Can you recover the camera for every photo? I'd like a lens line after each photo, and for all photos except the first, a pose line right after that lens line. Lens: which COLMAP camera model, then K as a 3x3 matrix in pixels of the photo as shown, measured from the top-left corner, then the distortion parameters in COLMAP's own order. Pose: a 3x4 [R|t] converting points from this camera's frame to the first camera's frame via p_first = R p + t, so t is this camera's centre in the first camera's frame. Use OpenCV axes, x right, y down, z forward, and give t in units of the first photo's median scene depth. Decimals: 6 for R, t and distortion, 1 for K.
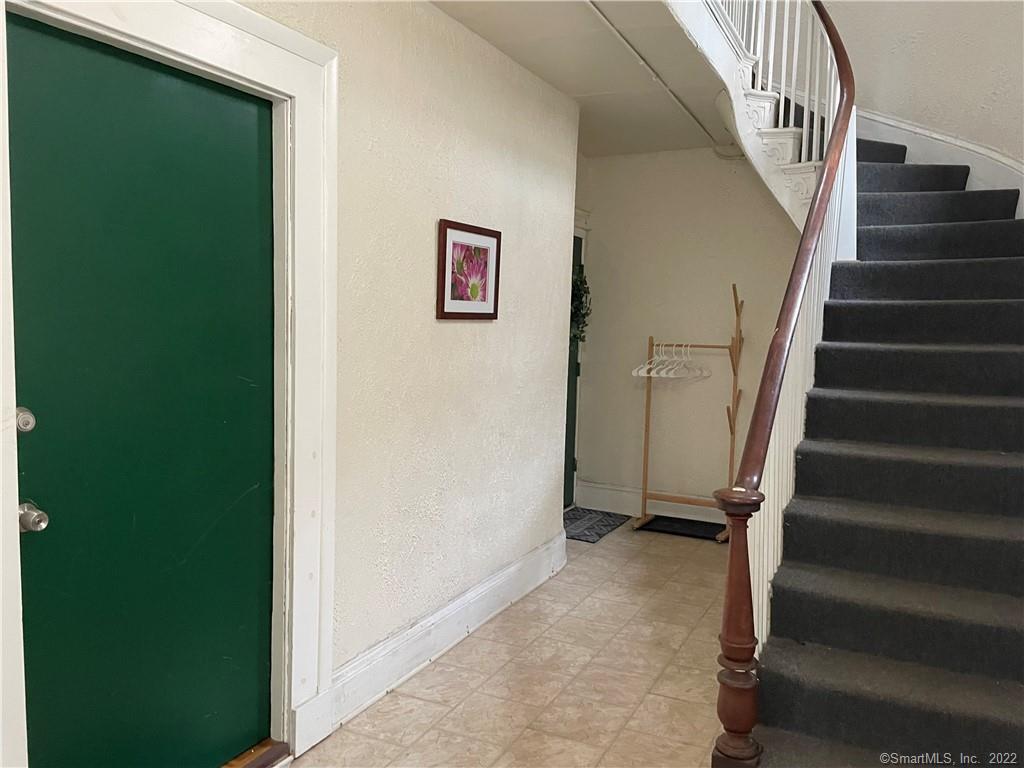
lens RADIAL K [[772.9, 0, 505.2], [0, 772.9, 386.4], [0, 0, 1]] dist [0.086674, -0.106103]
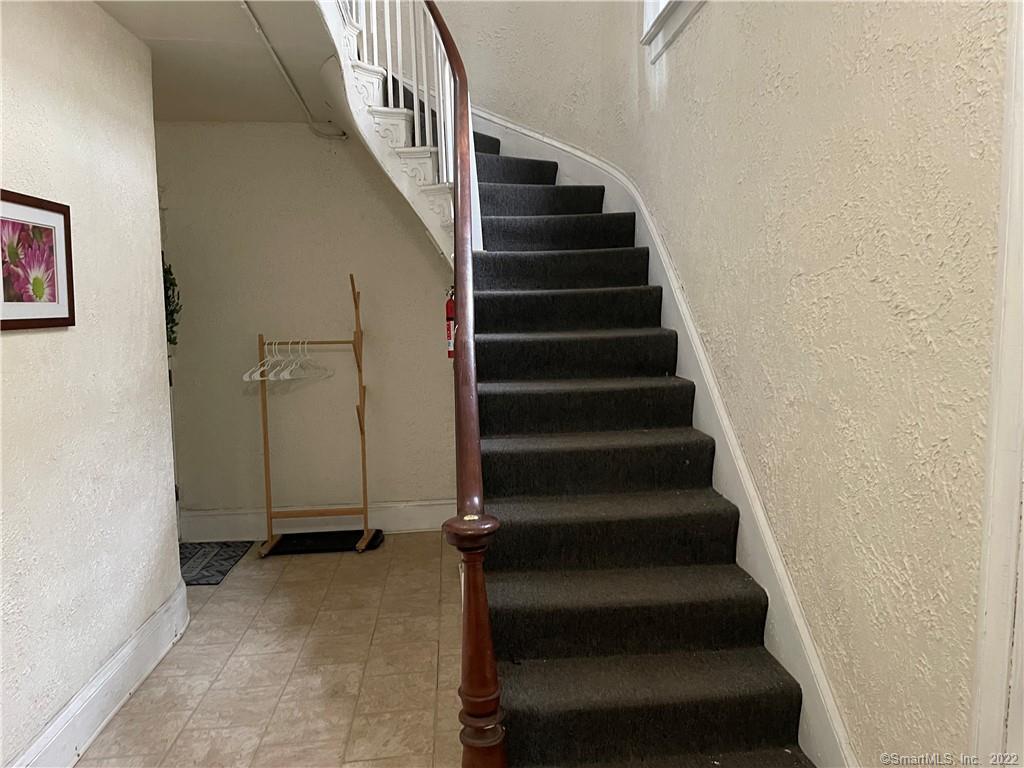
lens RADIAL K [[772.9, 0, 515.5], [0, 772.9, 388.6], [0, 0, 1]] dist [0.086674, -0.106103]
pose [[0.843427, -0.091411, 0.529409, -0.054104], [0.081187, 0.995788, 0.042596, -0.023393], [-0.531074, 0.007054, 0.847296, 0.138591]]
